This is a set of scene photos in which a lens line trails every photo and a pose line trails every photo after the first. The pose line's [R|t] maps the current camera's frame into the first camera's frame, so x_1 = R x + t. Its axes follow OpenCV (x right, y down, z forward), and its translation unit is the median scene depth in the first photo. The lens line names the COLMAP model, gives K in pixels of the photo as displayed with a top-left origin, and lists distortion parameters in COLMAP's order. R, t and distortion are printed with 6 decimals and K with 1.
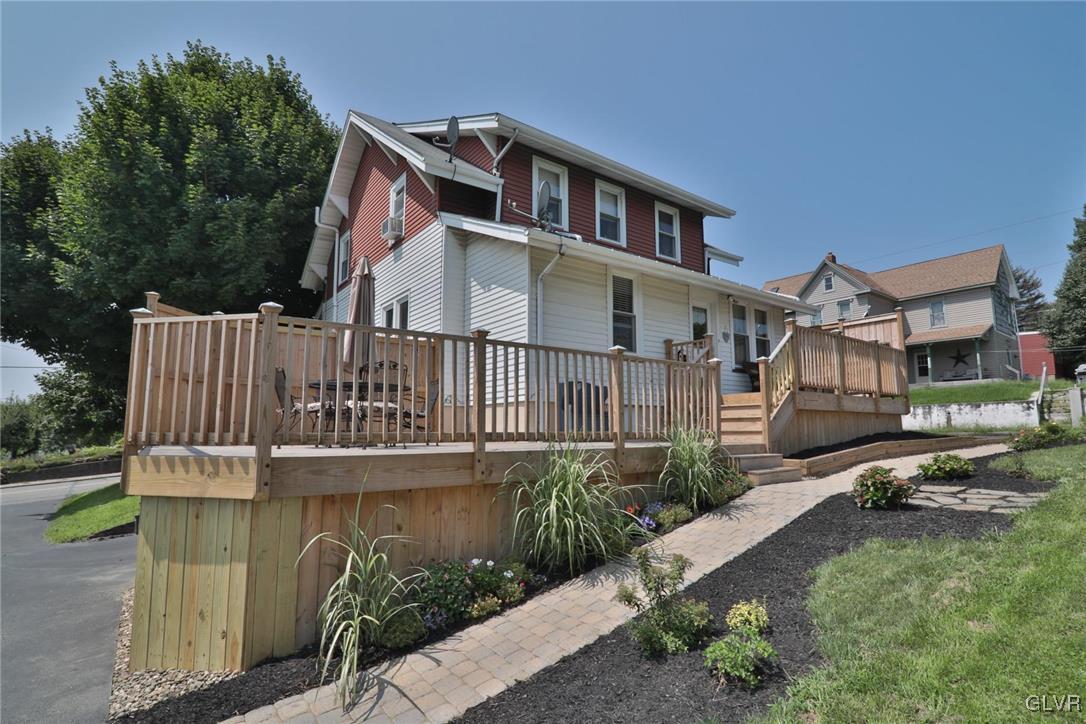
lens RADIAL K [[529.8, 0, 540.0], [0, 529.8, 372.7], [0, 0, 1]] dist [-0.014744, 0.000061]
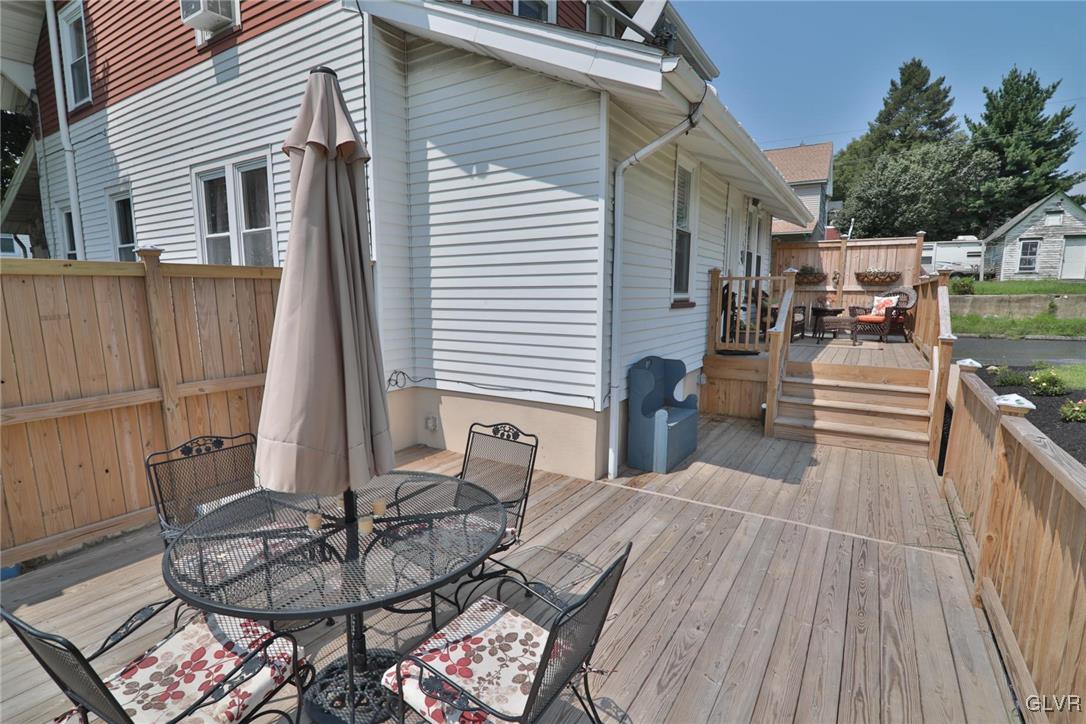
lens RADIAL K [[524.4, 0, 543.0], [0, 524.4, 362.0], [0, 0, 1]] dist [-0.014693, 0.000050]
pose [[0.927380, -0.046550, 0.371214, -0.195938], [-0.044008, 0.971767, 0.231802, -0.083185], [-0.371524, -0.231305, 0.899149, 0.406582]]
